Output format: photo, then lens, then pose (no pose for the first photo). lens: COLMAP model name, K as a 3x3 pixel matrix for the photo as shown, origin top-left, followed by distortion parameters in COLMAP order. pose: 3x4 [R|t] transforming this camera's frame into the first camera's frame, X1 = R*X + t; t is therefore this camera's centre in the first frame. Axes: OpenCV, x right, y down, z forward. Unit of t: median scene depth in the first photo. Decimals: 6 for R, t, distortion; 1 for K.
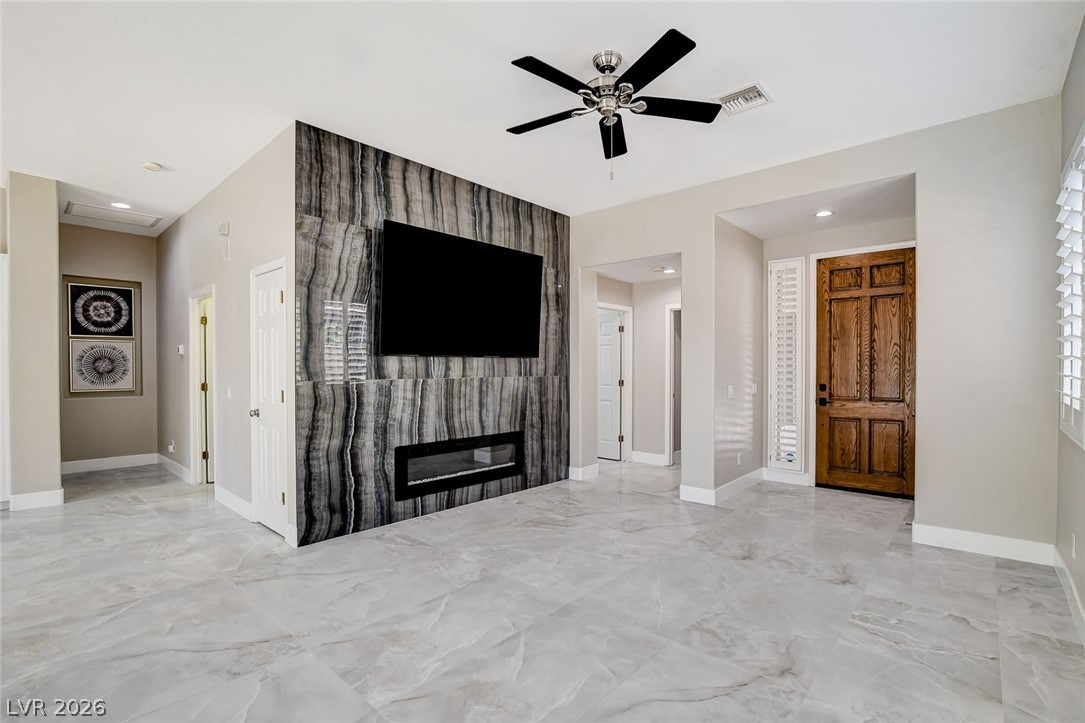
lens RADIAL K [[491.6, 0, 545.0], [0, 491.6, 377.0], [0, 0, 1]] dist [-0.021384, 0.000003]
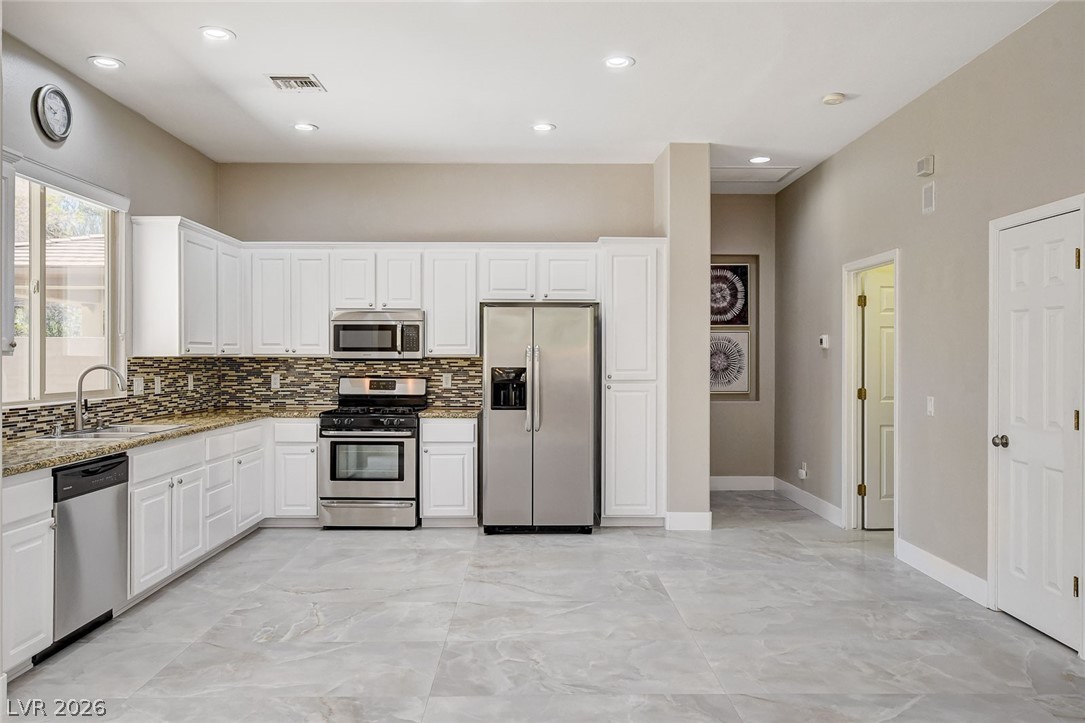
lens RADIAL K [[760.1, 0, 532.2], [0, 760.1, 369.7], [0, 0, 1]] dist [-0.006667, 0.013633]
pose [[0.673192, 0.014174, -0.739332, -0.236365], [-0.015869, 0.999863, 0.004719, -0.015290], [0.739297, 0.008555, 0.673325, -0.125234]]
